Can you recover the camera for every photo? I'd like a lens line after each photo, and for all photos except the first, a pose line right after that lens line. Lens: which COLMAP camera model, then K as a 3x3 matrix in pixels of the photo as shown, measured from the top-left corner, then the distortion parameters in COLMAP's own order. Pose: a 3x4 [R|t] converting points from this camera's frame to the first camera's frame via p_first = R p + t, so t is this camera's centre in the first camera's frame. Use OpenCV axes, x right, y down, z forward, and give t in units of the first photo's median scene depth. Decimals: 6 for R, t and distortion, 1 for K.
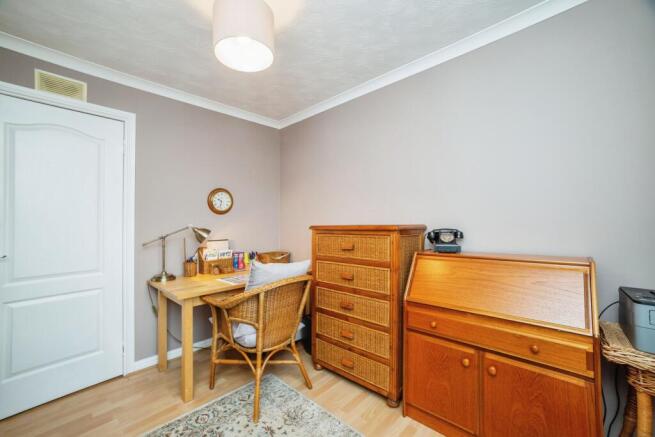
lens RADIAL K [[270.2, 0, 327.5], [0, 270.2, 218.5], [0, 0, 1]] dist [-0.000605, 0.000000]
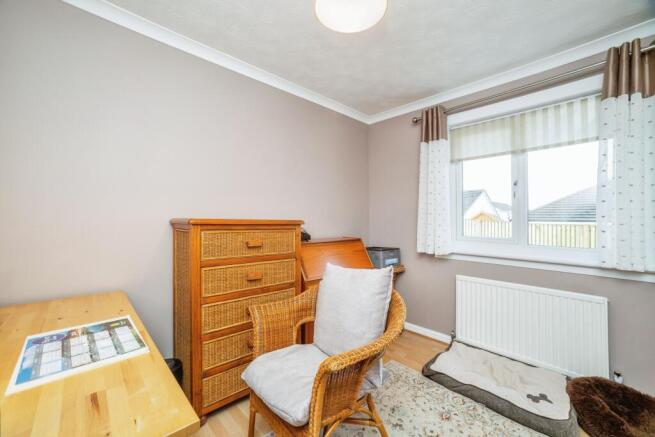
lens RADIAL K [[270.2, 0, 327.5], [0, 270.2, 218.5], [0, 0, 1]] dist [-0.000605, 0.000000]
pose [[0.102560, 0.020472, 0.994516, -0.809829], [-0.029735, 0.999404, -0.017507, 0.032711], [-0.994282, -0.027777, 0.103108, 0.699234]]
